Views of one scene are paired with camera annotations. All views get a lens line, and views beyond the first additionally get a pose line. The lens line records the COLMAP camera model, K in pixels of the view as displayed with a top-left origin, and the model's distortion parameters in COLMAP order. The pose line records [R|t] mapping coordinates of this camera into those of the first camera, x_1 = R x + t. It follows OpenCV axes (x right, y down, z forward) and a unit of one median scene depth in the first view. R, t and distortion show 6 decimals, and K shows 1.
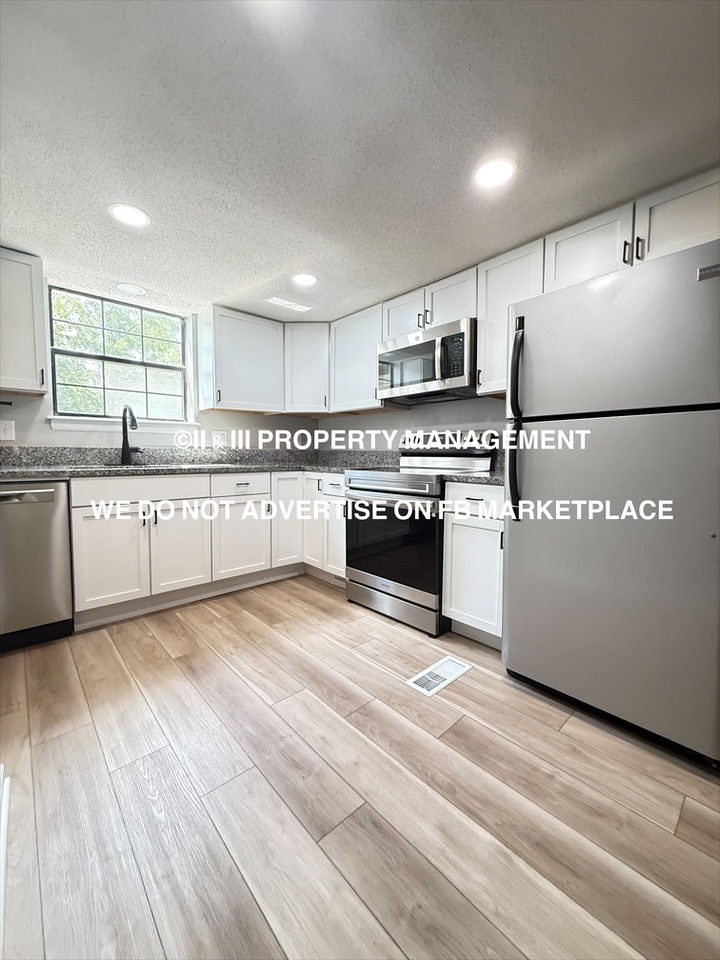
lens RADIAL K [[381.4, 0, 362.1], [0, 381.4, 478.0], [0, 0, 1]] dist [-0.003013, -0.000269]
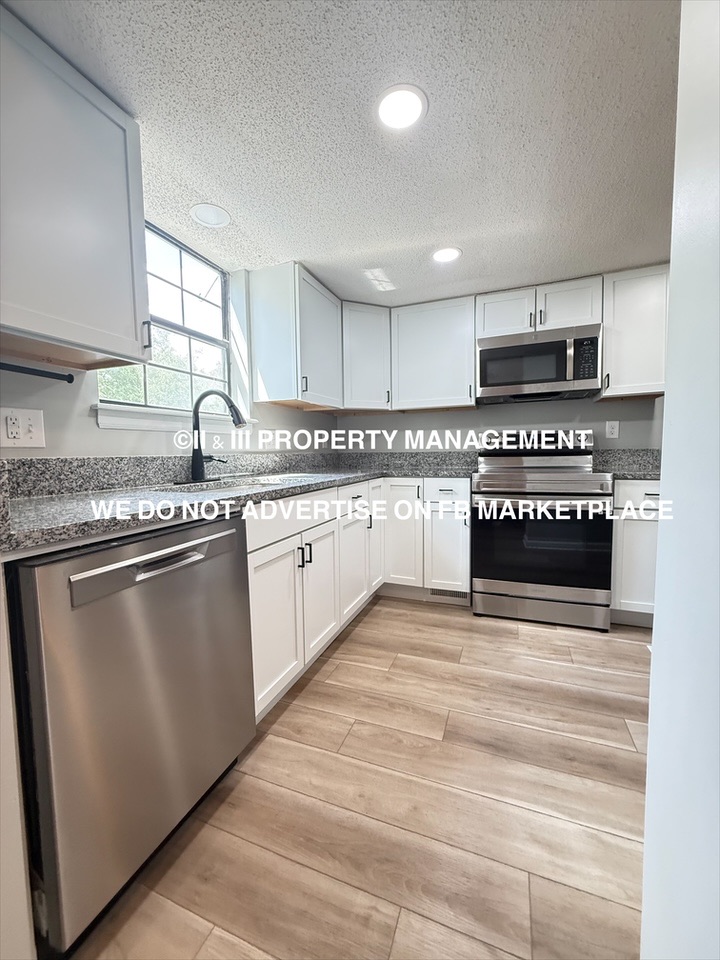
lens RADIAL K [[381.4, 0, 360.0], [0, 381.4, 477.7], [0, 0, 1]] dist [-0.003013, -0.000269]
pose [[0.899891, -0.051917, 0.433014, -0.709512], [0.051798, 0.998585, 0.012081, -0.037077], [-0.433029, 0.011558, 0.901306, 0.305835]]
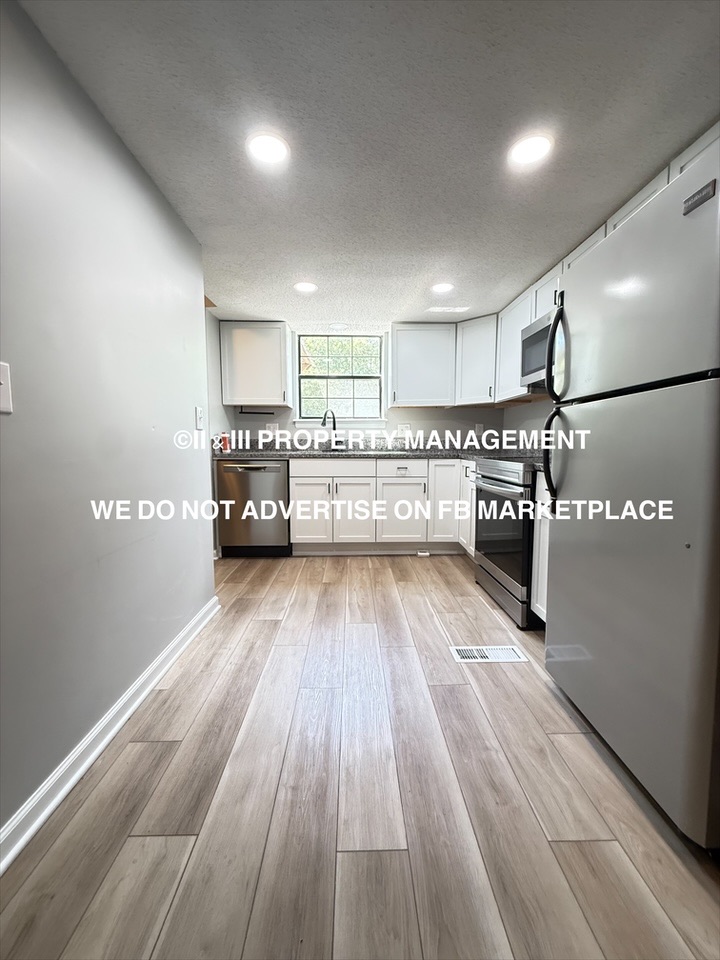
lens RADIAL K [[381.4, 0, 360.5], [0, 381.4, 477.9], [0, 0, 1]] dist [-0.003013, -0.000269]
pose [[0.752293, 0.055930, -0.656451, 0.427017], [-0.039586, 0.998427, 0.039701, 0.004800], [0.657639, -0.003881, 0.753323, -0.009478]]
